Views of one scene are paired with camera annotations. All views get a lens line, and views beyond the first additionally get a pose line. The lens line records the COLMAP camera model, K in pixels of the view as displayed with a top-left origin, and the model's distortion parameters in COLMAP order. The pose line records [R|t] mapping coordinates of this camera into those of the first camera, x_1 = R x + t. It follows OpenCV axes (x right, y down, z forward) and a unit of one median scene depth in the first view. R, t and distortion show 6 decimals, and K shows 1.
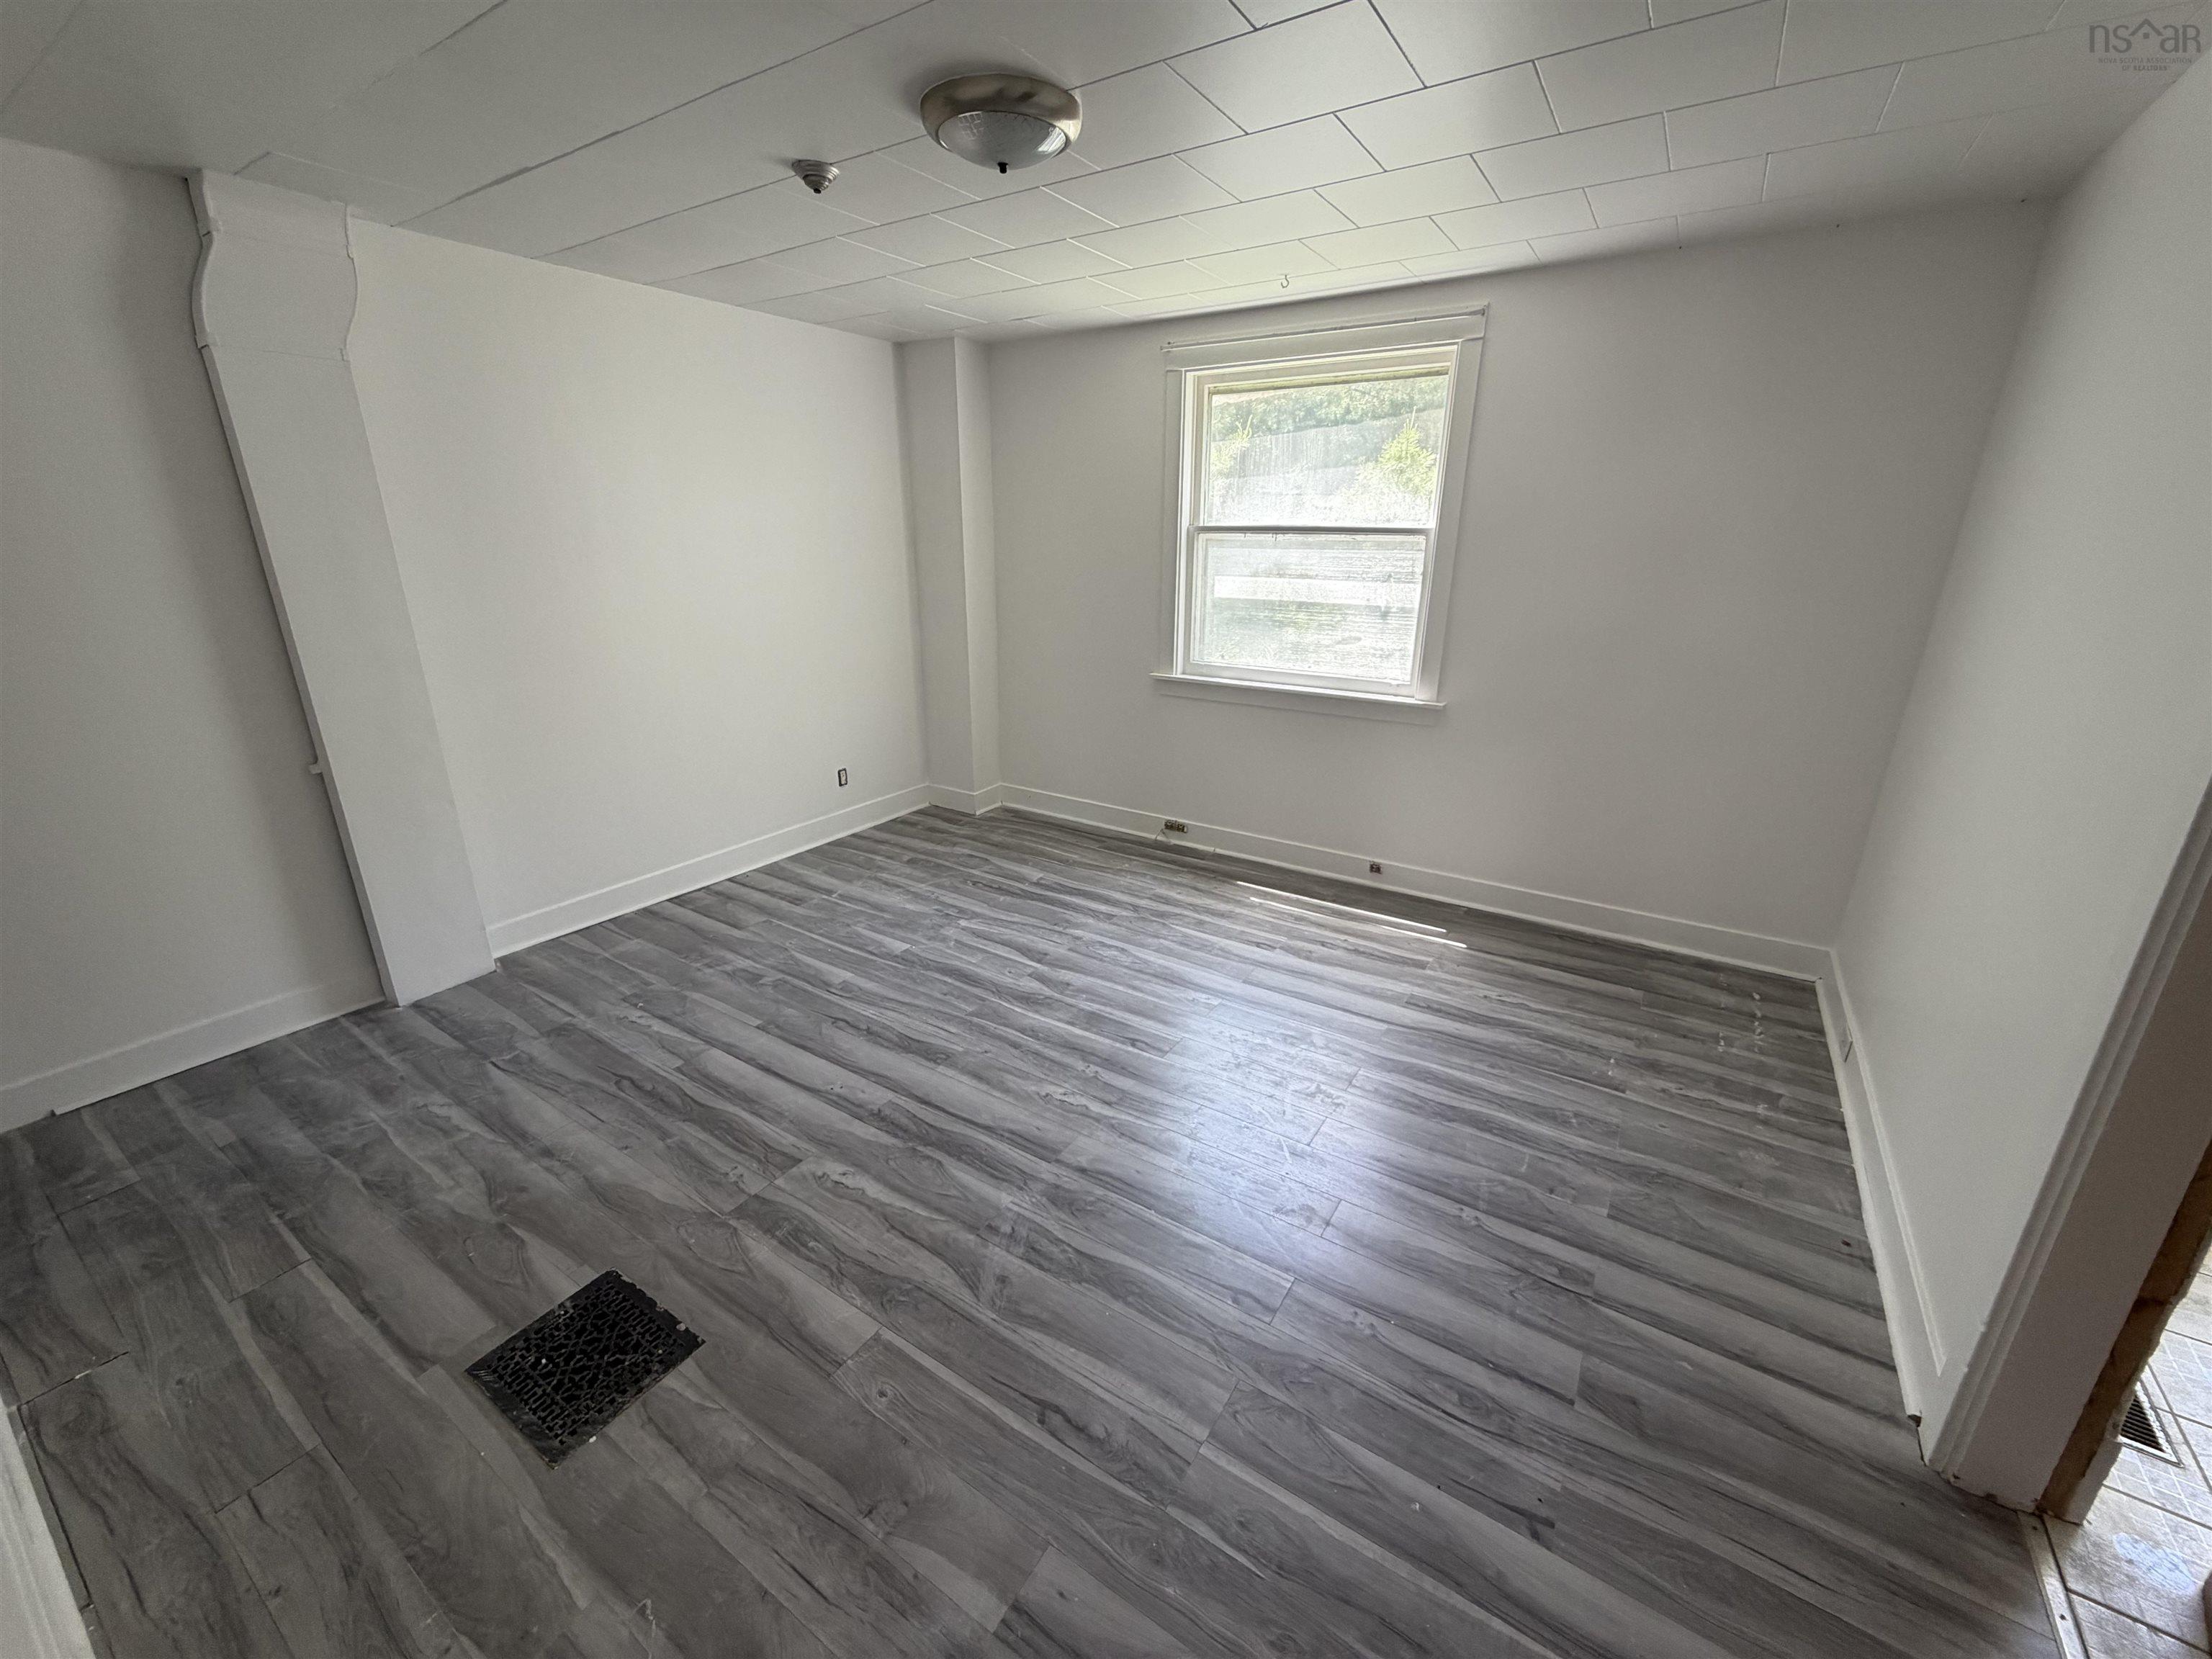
lens RADIAL K [[884.6, 0, 1106.7], [0, 884.6, 831.1], [0, 0, 1]] dist [0.000457, 0.000568]
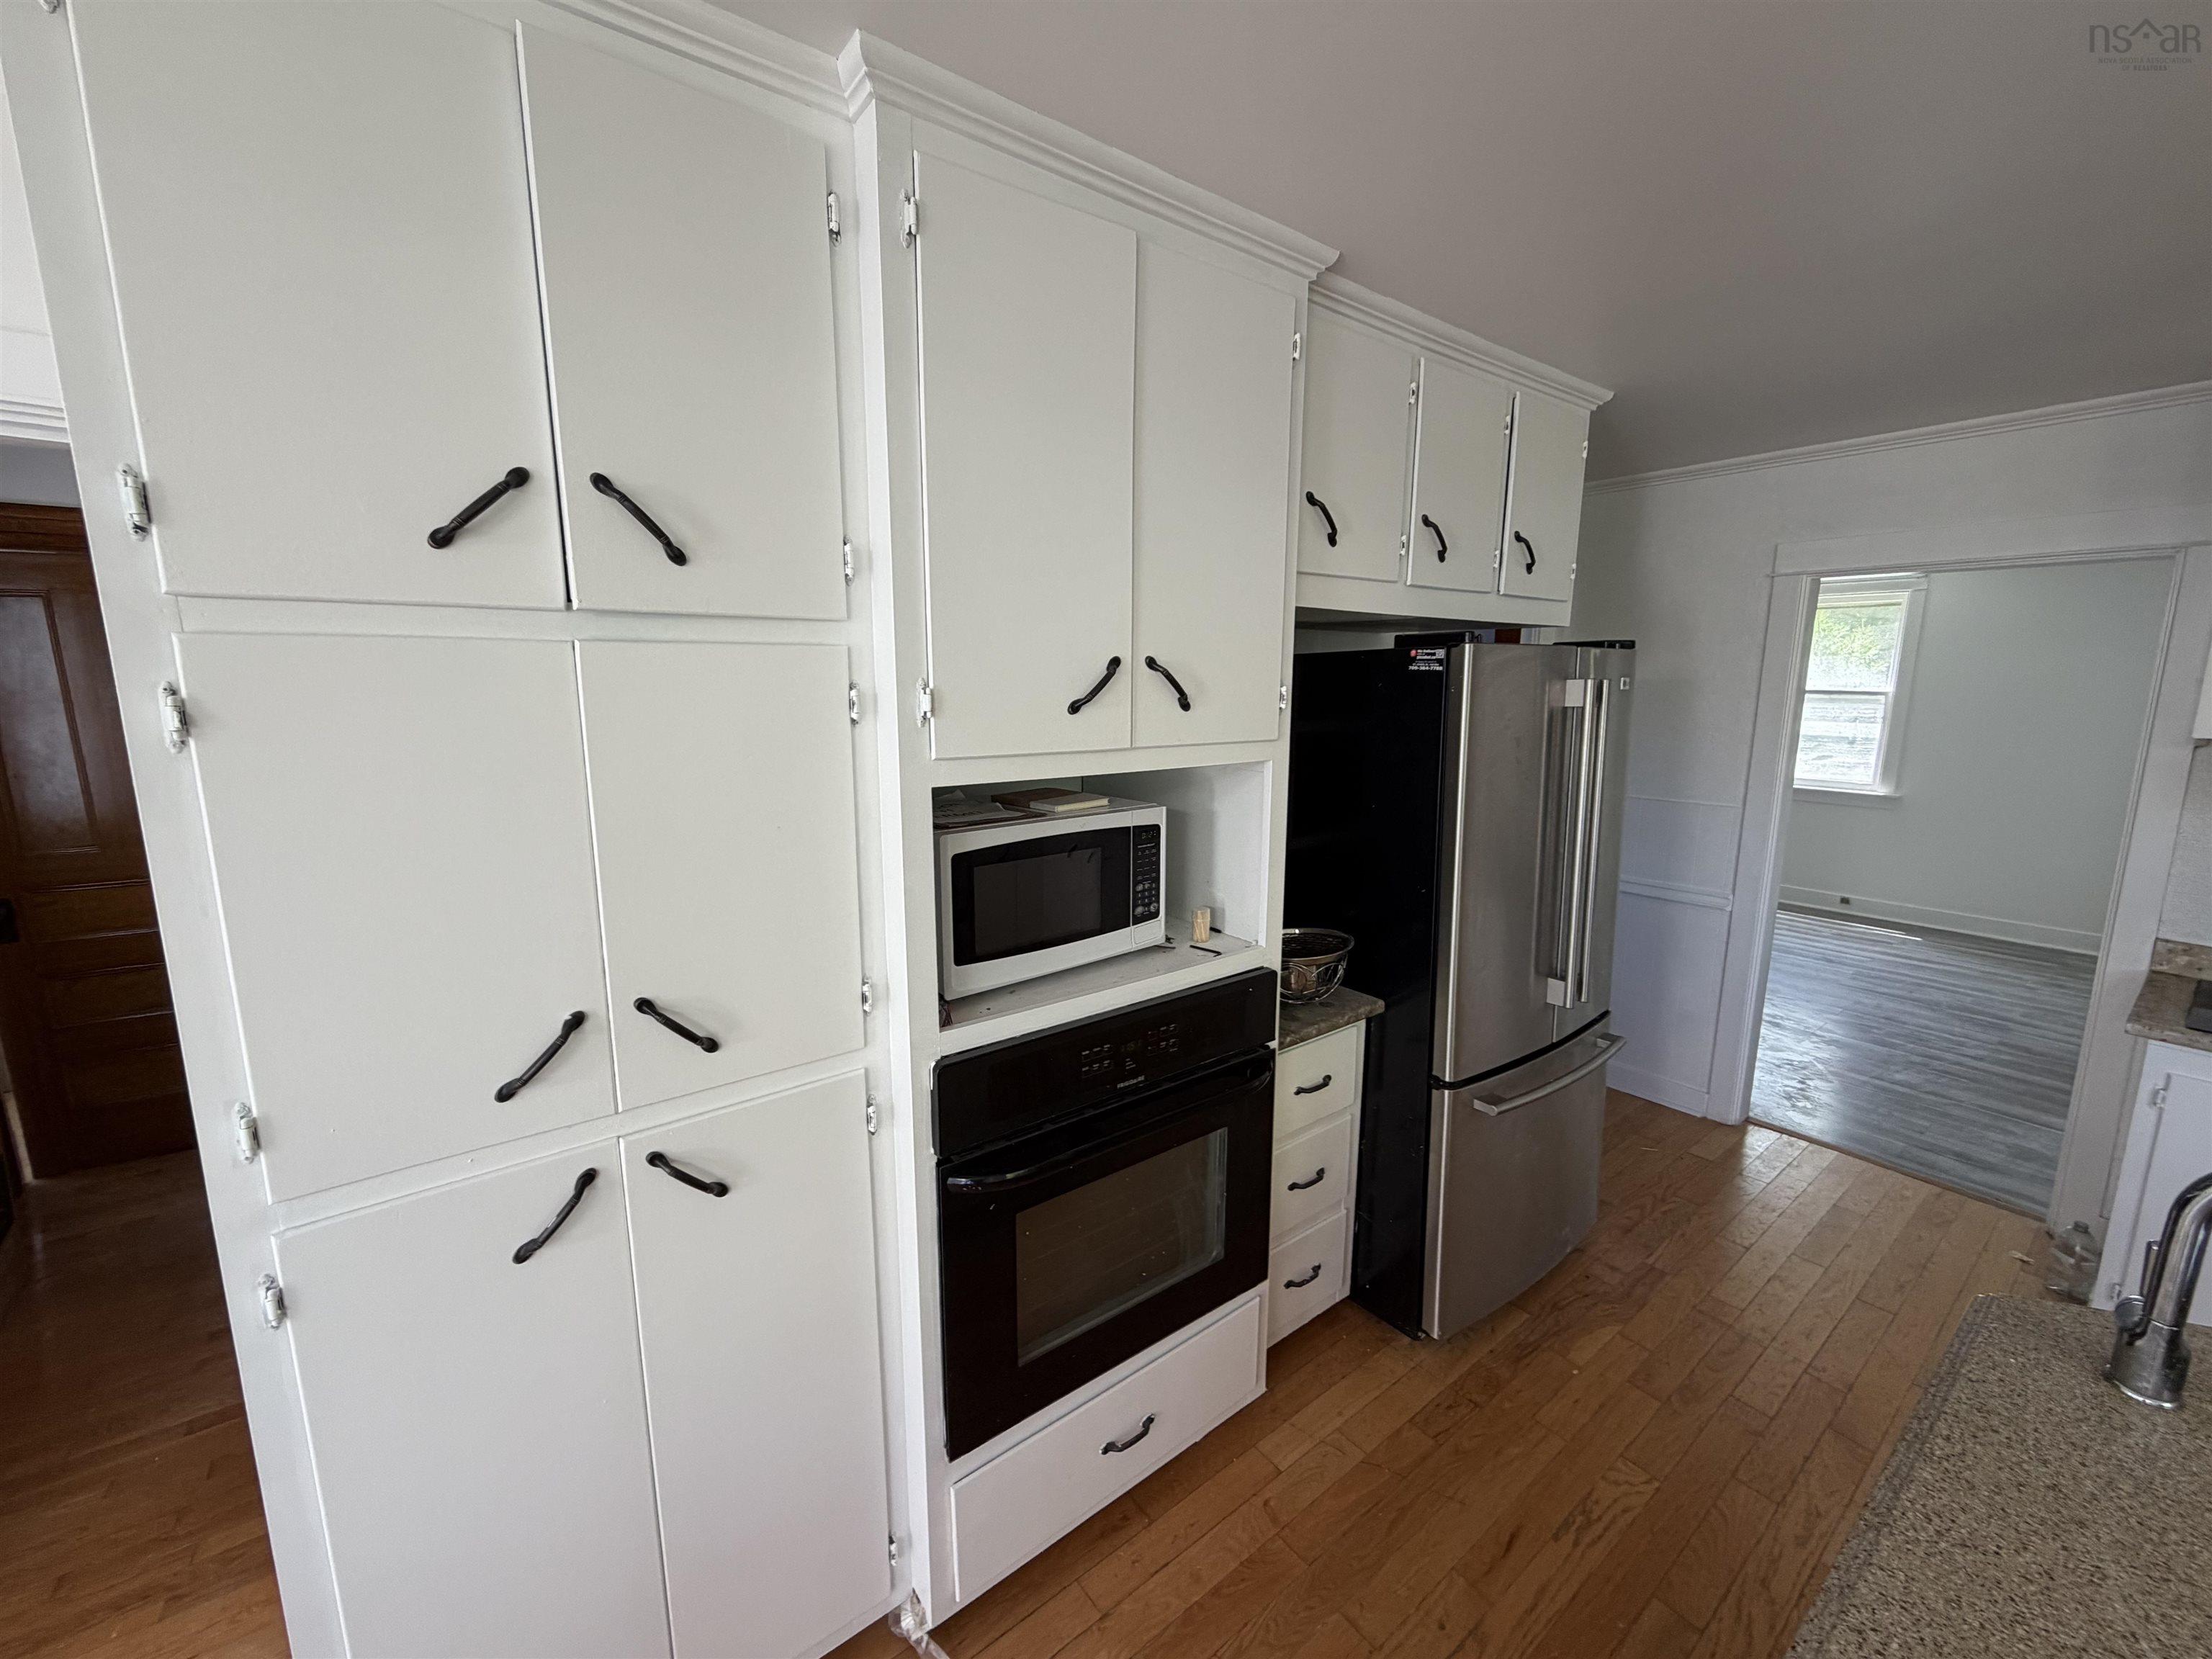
lens RADIAL K [[884.6, 0, 1102.6], [0, 884.6, 829.0], [0, 0, 1]] dist [0.000457, 0.000568]
pose [[0.942705, 0.048829, -0.330034, -0.463764], [-0.097812, 0.986213, -0.133478, 0.279714], [0.318966, 0.158112, 0.934484, -0.984990]]
